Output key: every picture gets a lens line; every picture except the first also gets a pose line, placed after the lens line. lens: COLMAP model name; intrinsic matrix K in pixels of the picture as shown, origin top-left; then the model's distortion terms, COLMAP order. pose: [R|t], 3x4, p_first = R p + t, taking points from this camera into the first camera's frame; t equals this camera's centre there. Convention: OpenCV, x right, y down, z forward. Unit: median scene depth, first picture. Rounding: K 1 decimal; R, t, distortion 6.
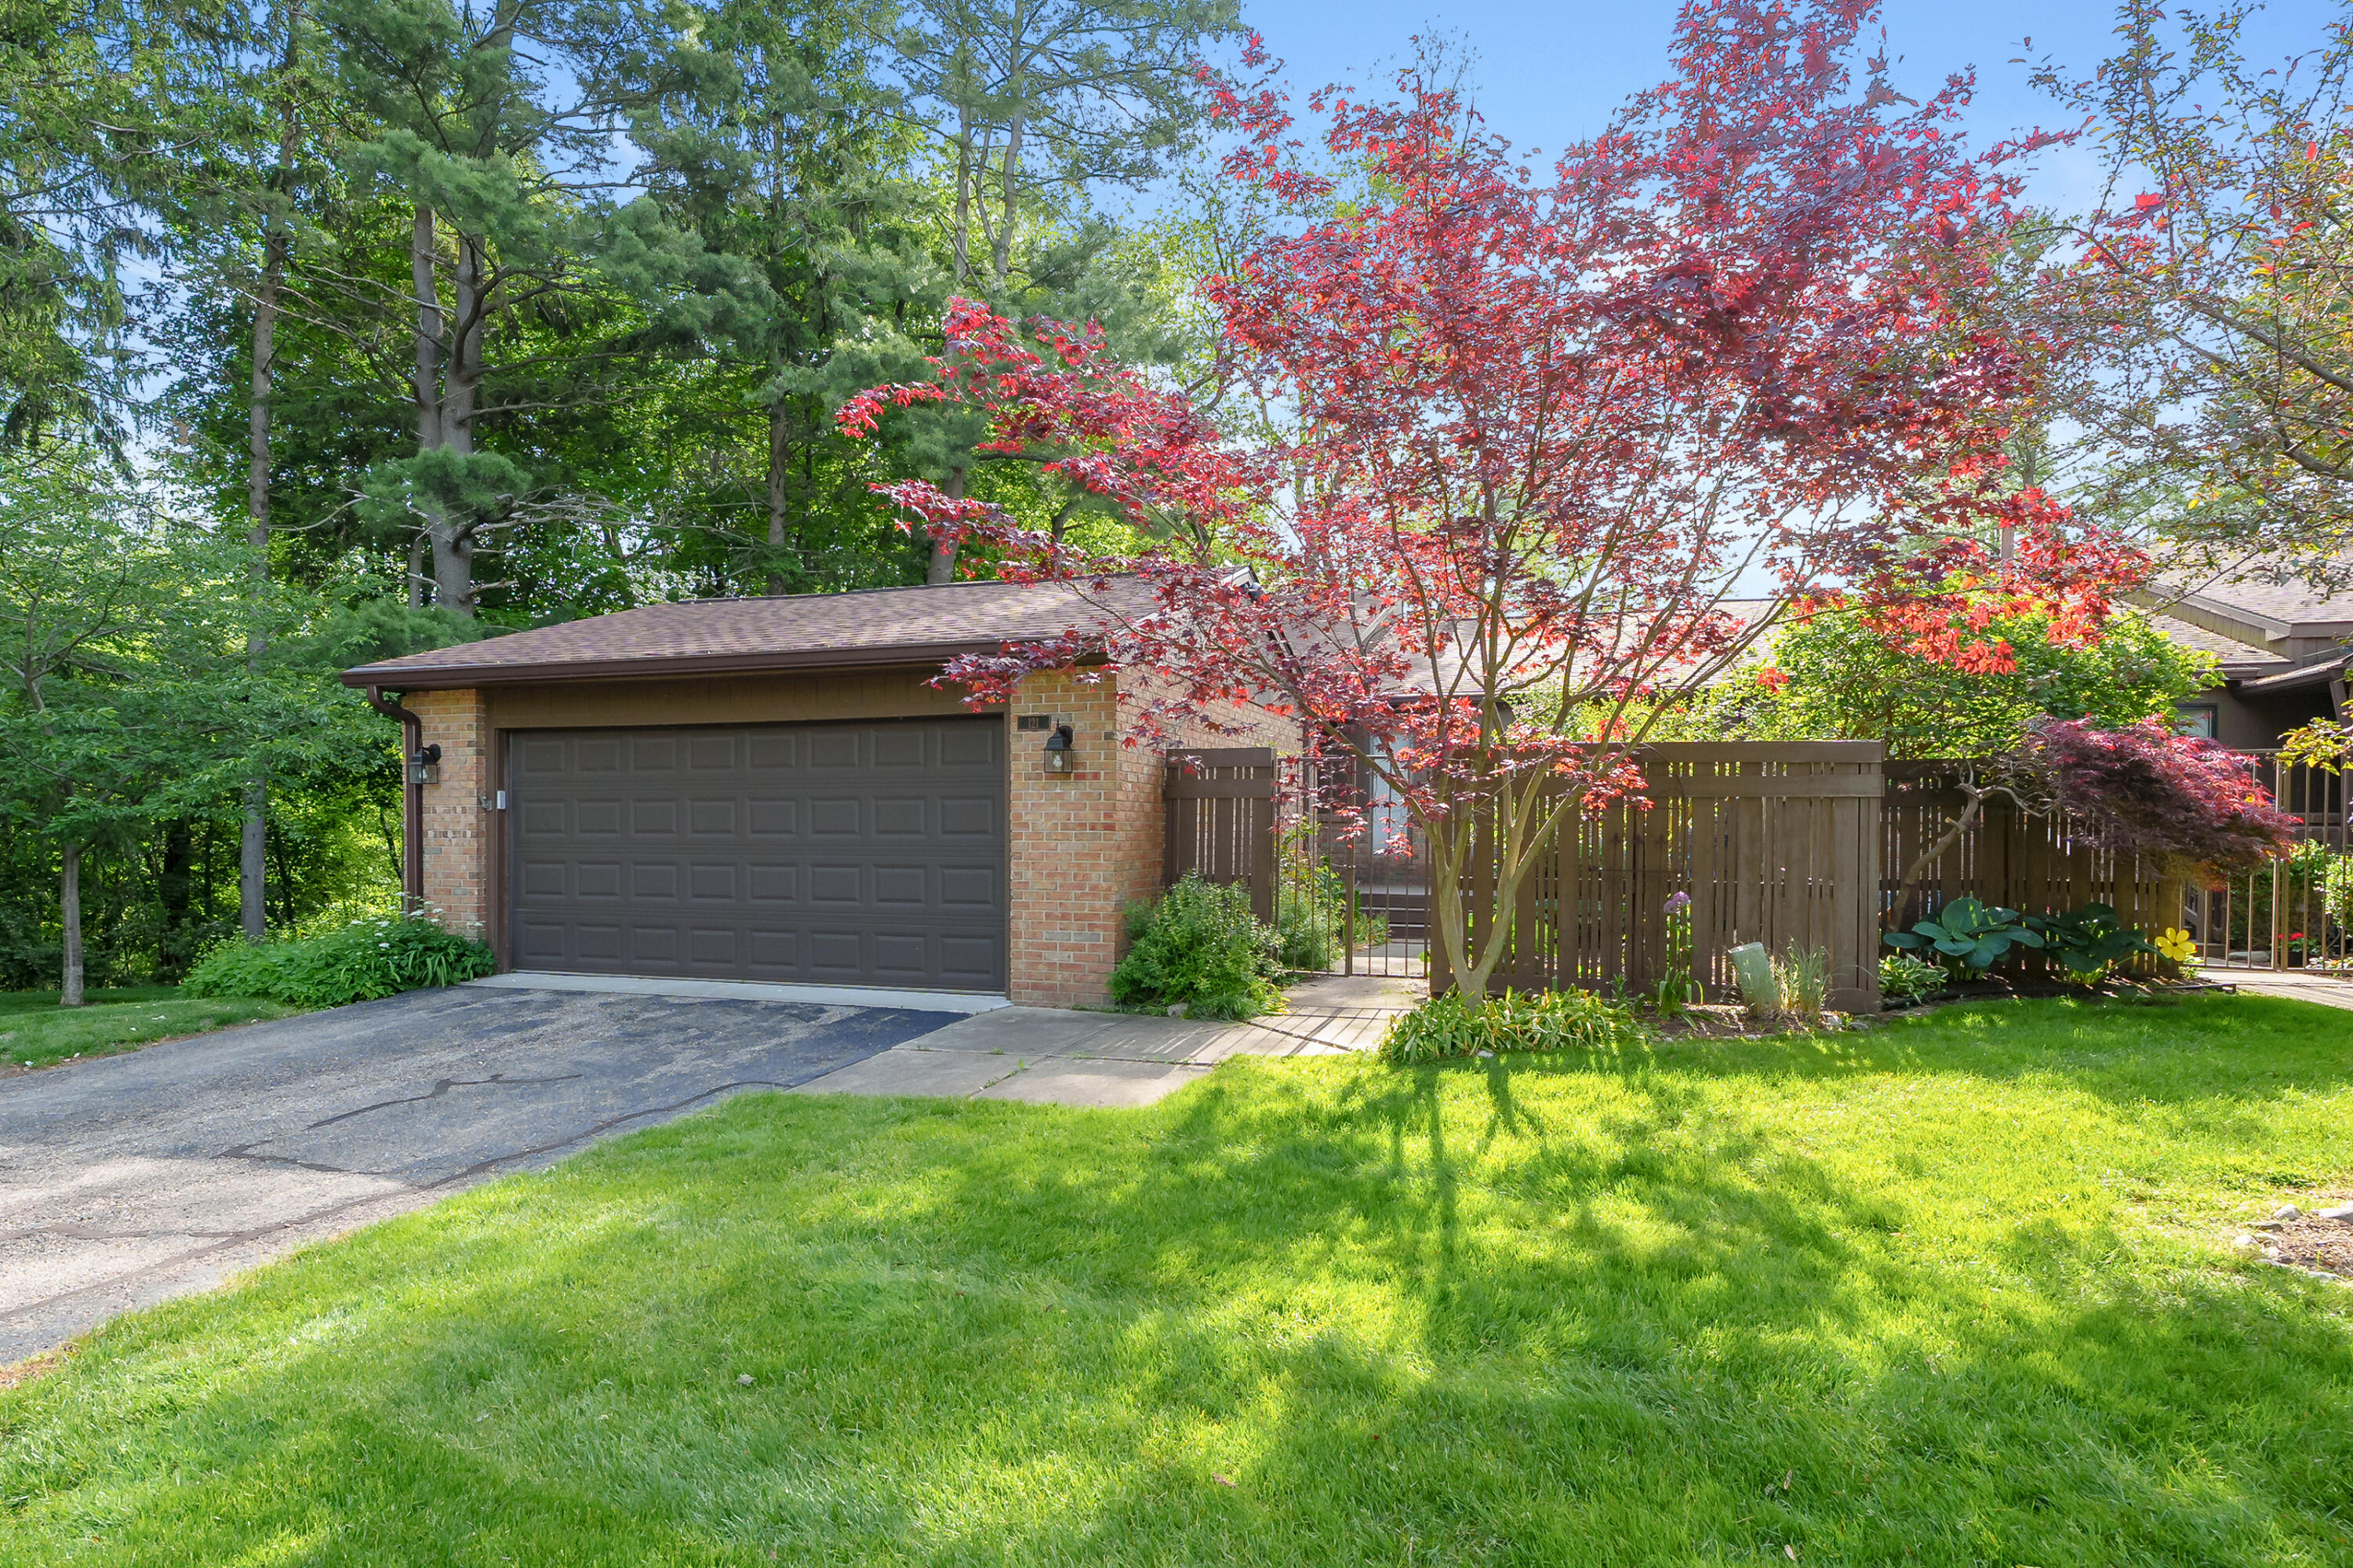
lens RADIAL K [[1070.3, 0, 1177.6], [0, 1070.3, 786.8], [0, 0, 1]] dist [-0.002545, 0.001003]
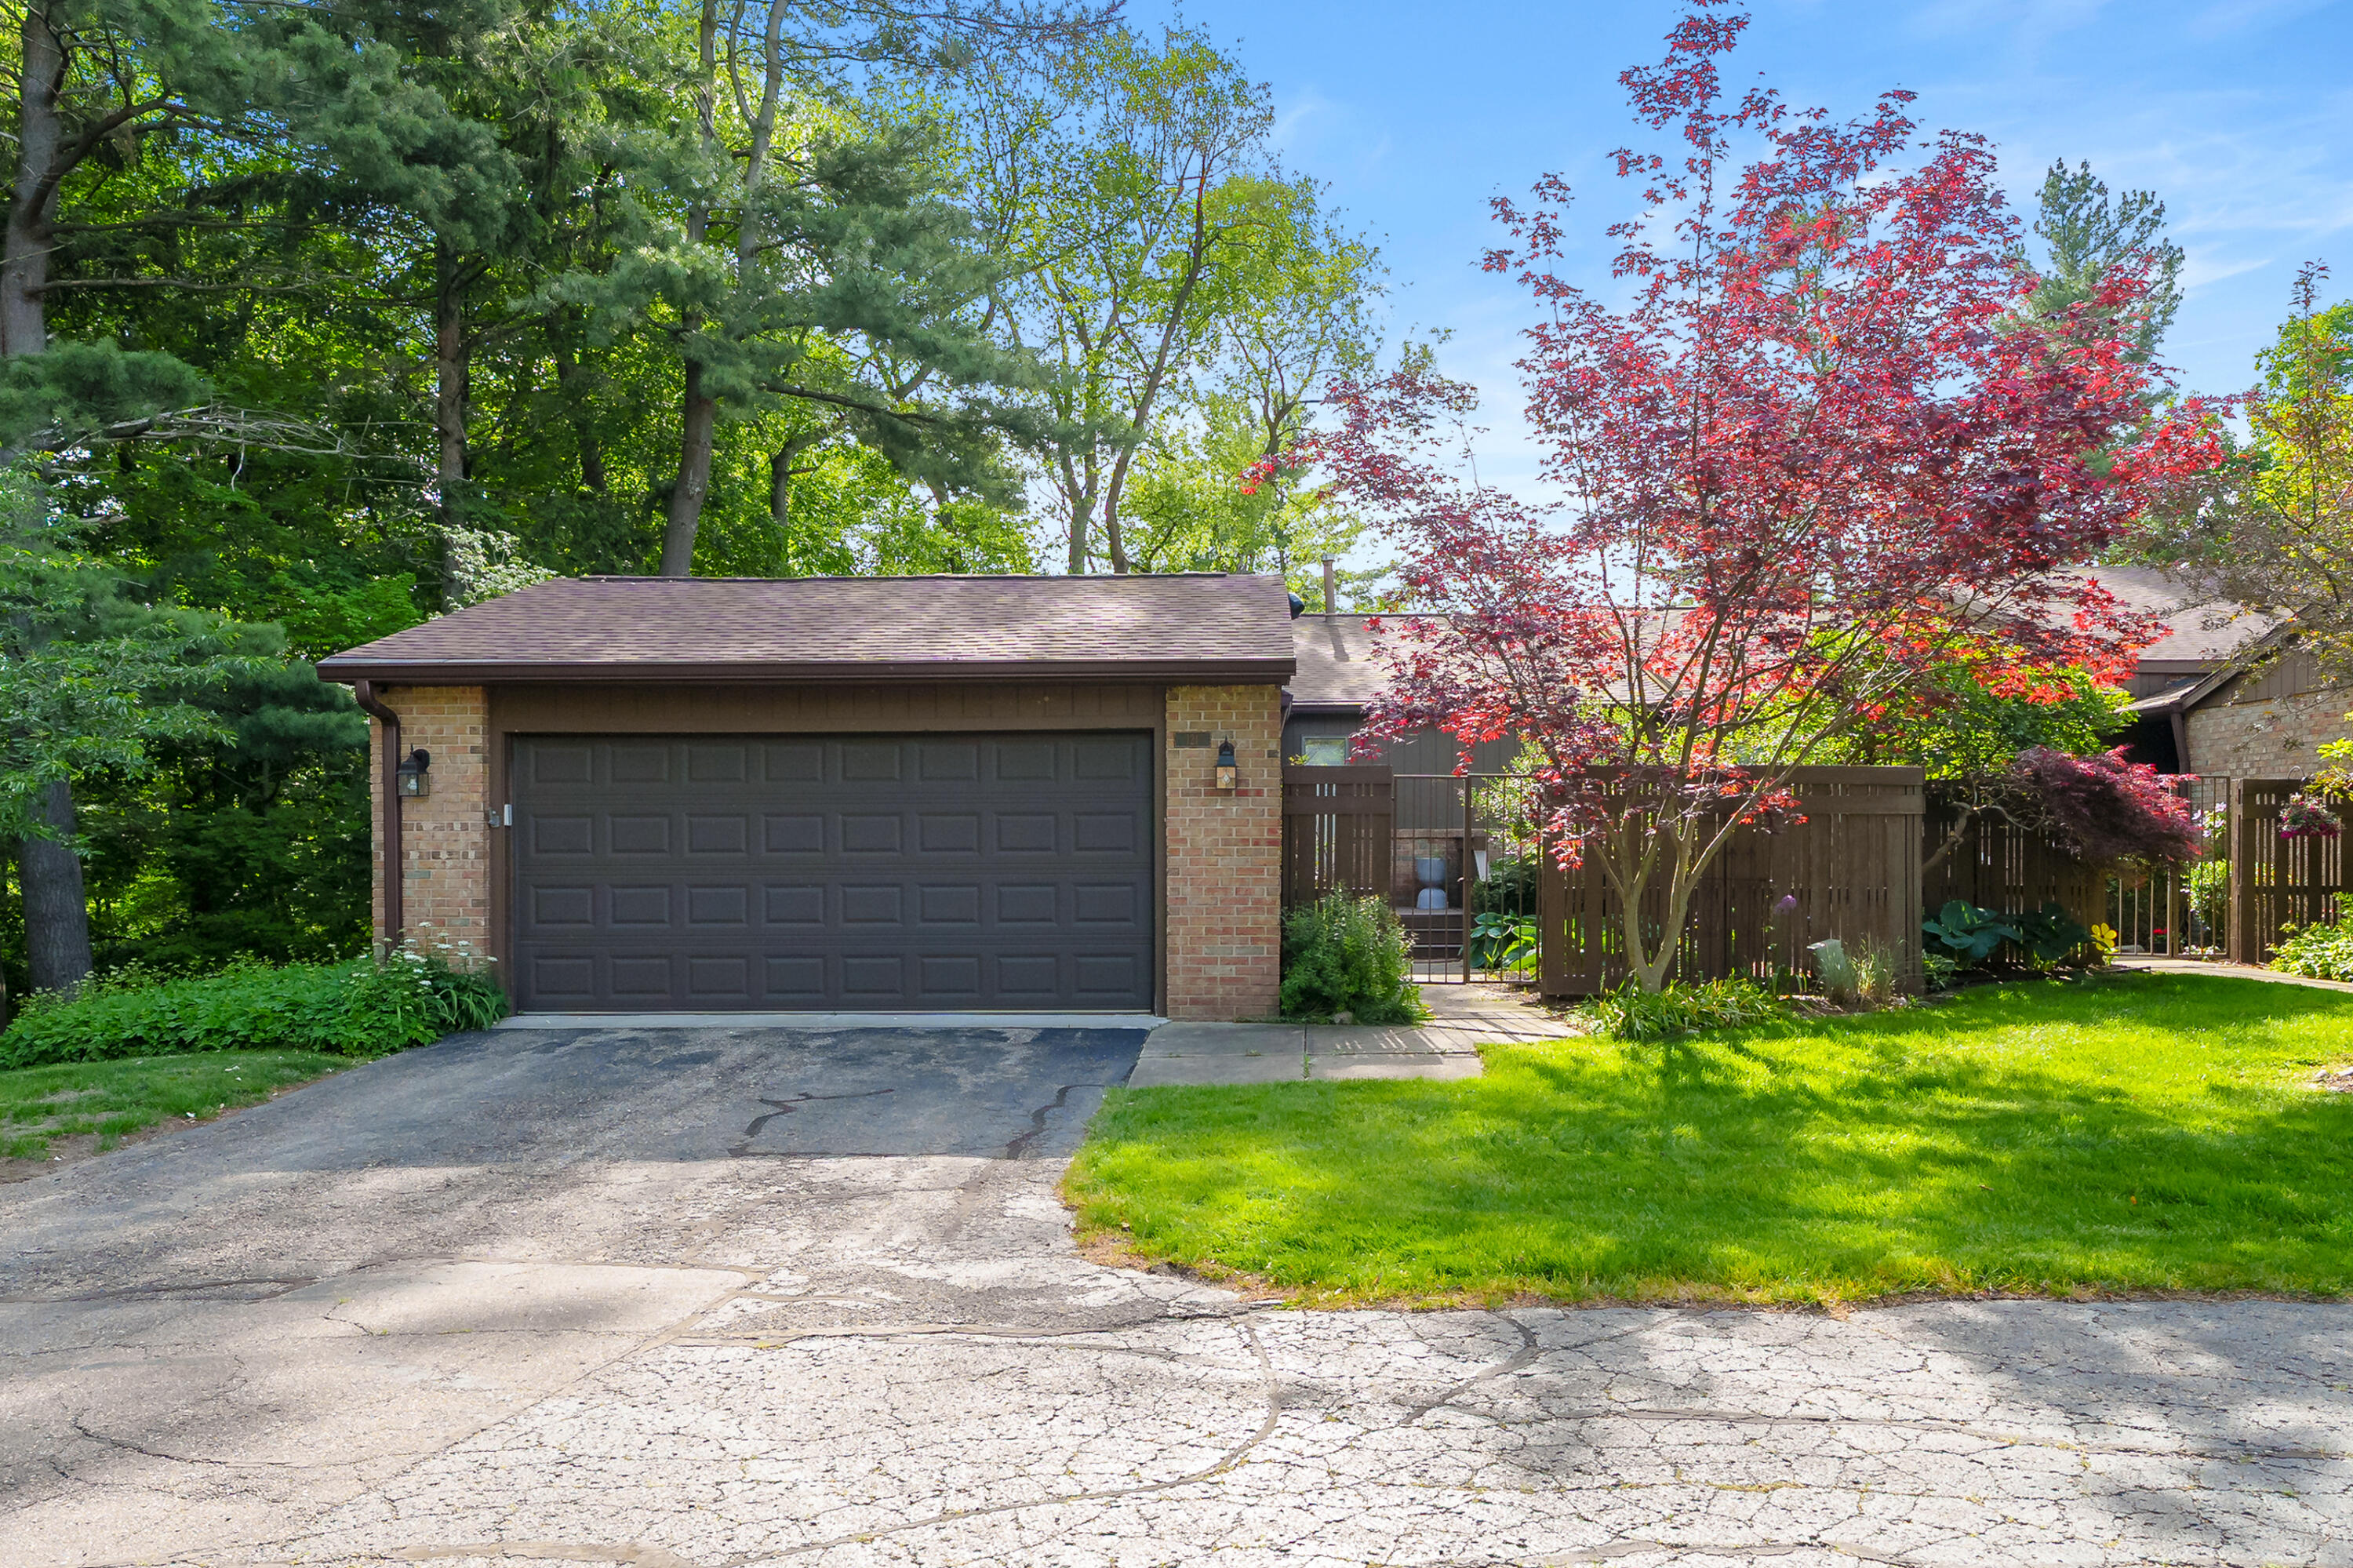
lens RADIAL K [[1342.2, 0, 1175.4], [0, 1342.2, 788.6], [0, 0, 1]] dist [-0.002587, 0.000295]
pose [[0.970317, 0.005652, 0.241771, -0.448006], [-0.003656, 0.999955, -0.008702, -0.002283], [-0.241809, 0.007560, 0.970294, -0.215120]]
